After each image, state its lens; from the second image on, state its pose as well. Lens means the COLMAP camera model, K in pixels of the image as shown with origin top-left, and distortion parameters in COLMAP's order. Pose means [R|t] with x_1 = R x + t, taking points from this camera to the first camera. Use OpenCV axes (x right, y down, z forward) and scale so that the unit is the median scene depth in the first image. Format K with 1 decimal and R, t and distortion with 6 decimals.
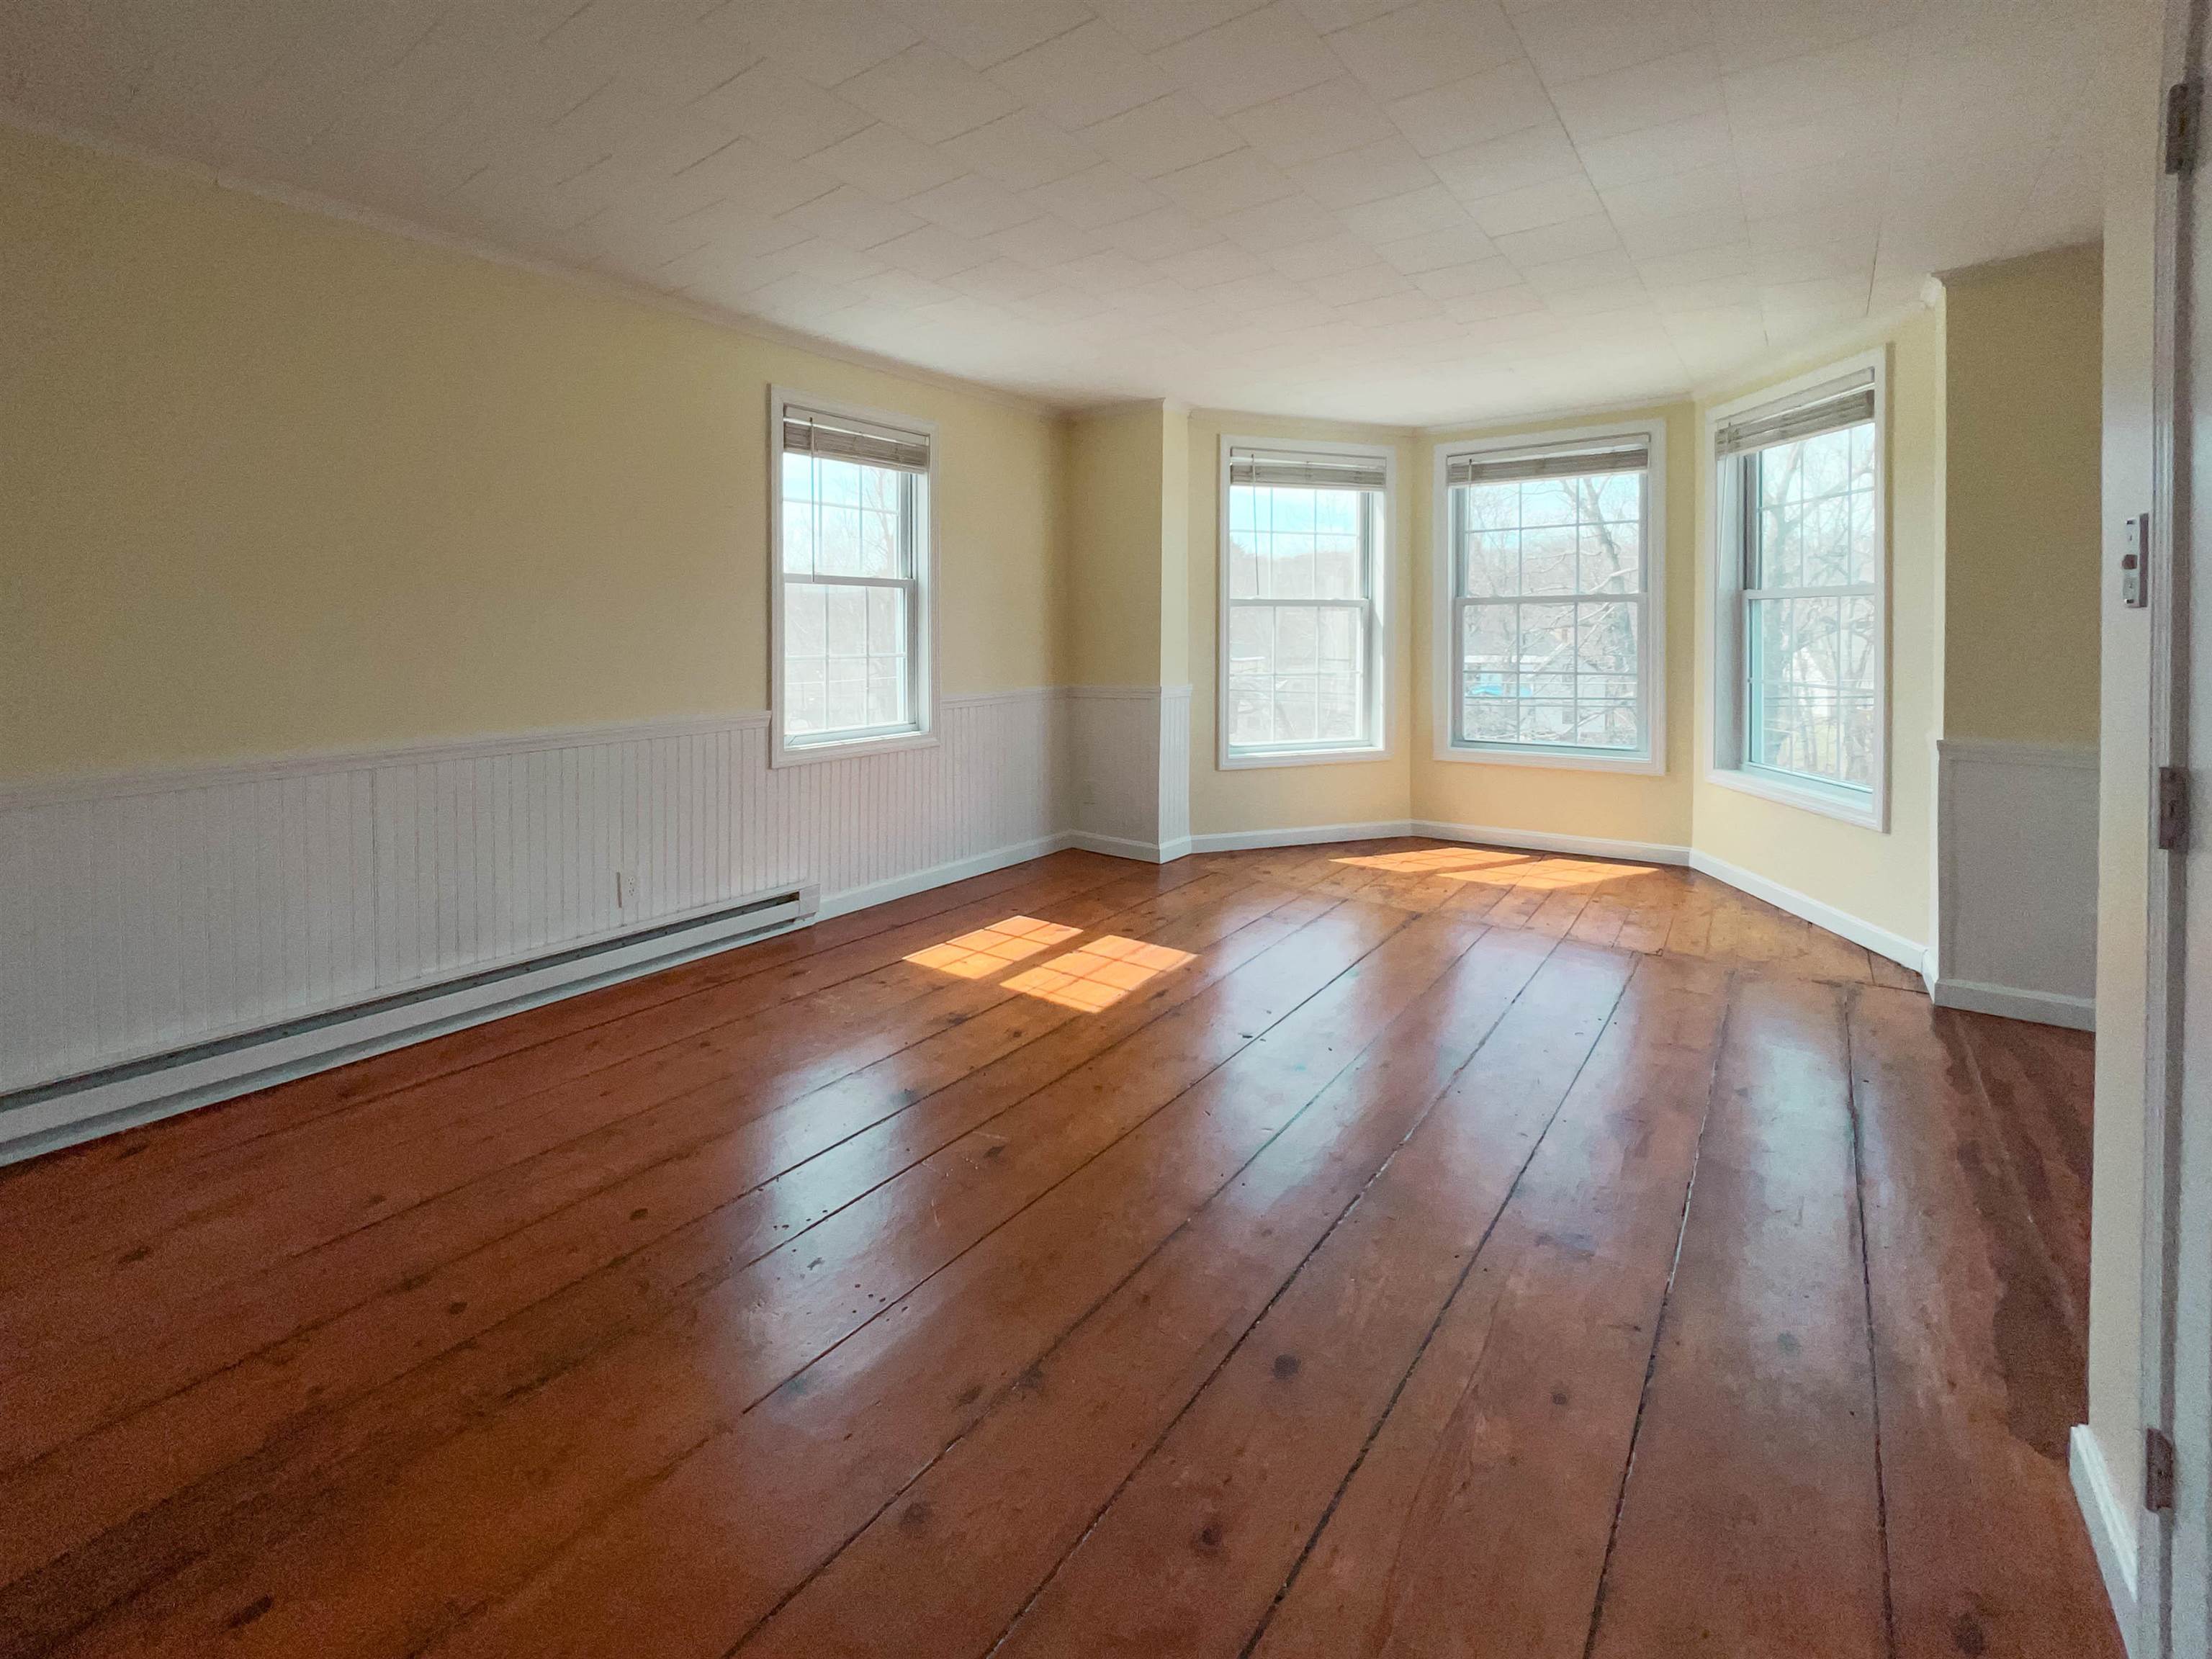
lens RADIAL K [[961.7, 0, 1103.6], [0, 961.7, 644.7], [0, 0, 1]] dist [-0.001013, 0.000033]
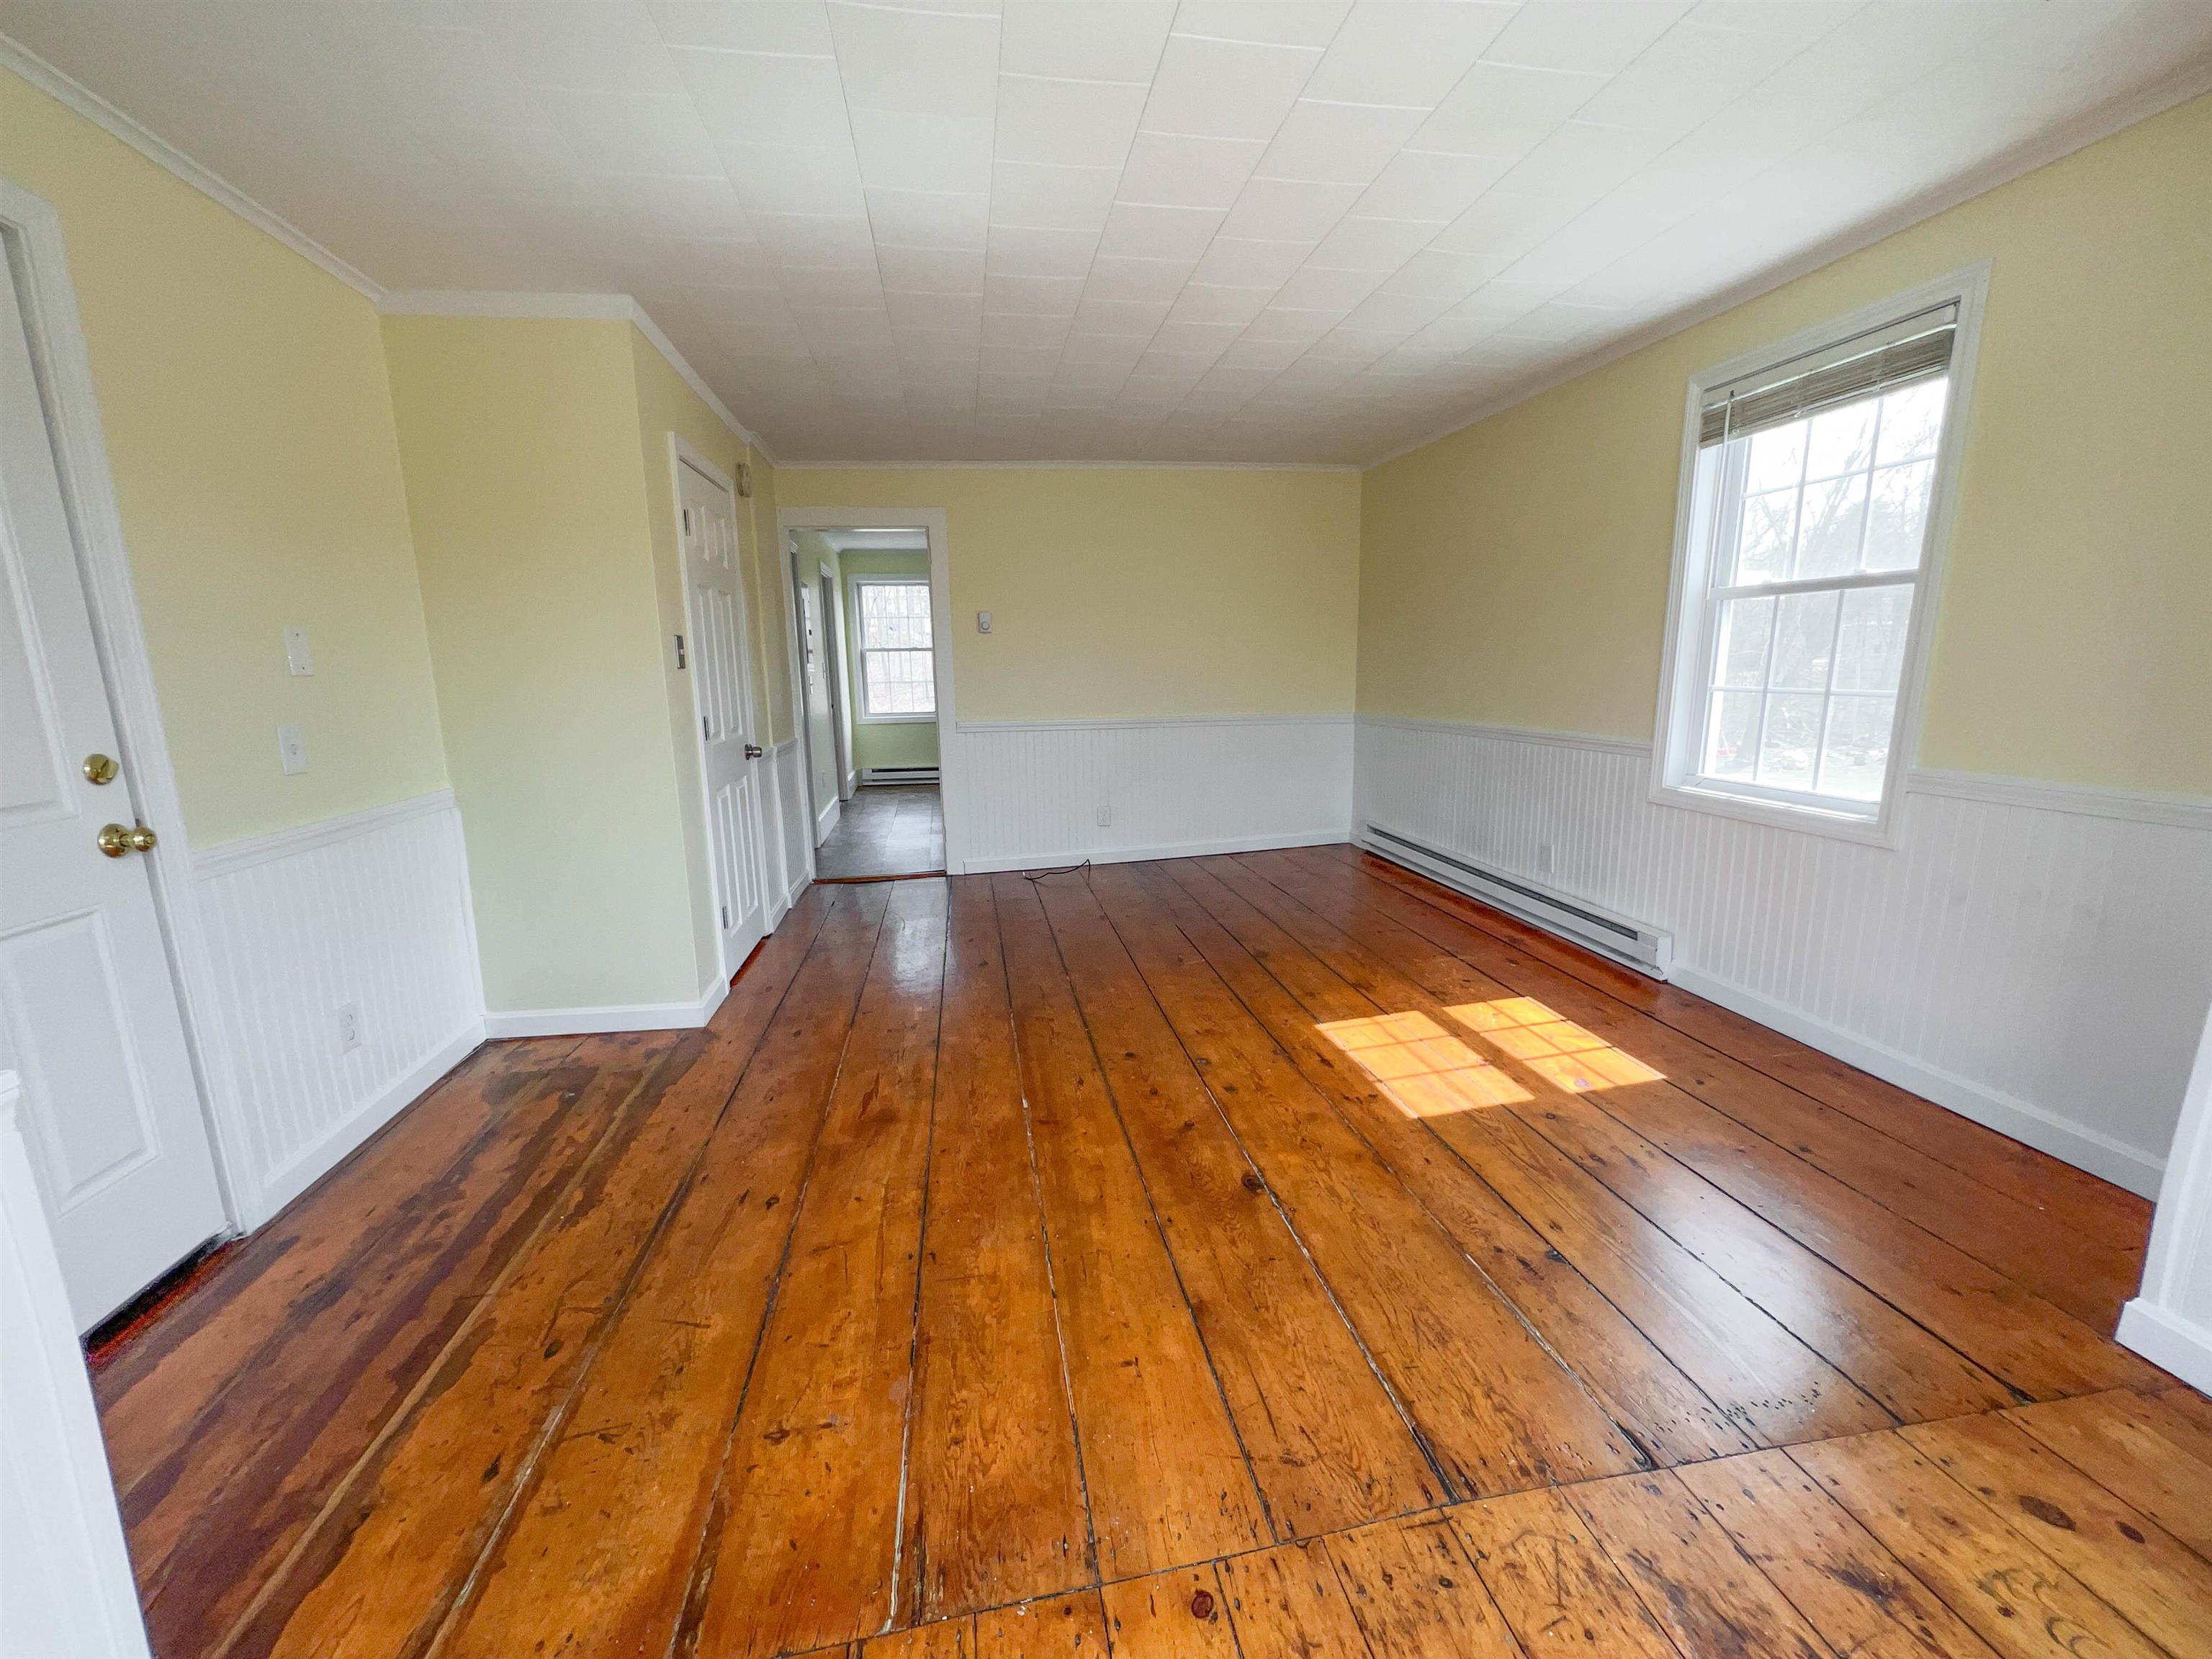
lens RADIAL K [[897.9, 0, 1075.4], [0, 897.9, 855.1], [0, 0, 1]] dist [-0.000446, -0.000198]
pose [[-0.723833, 0.160940, -0.670943, 0.511895], [0.009838, 0.974724, 0.223195, -0.019919], [0.689905, 0.154955, -0.707121, 0.918636]]
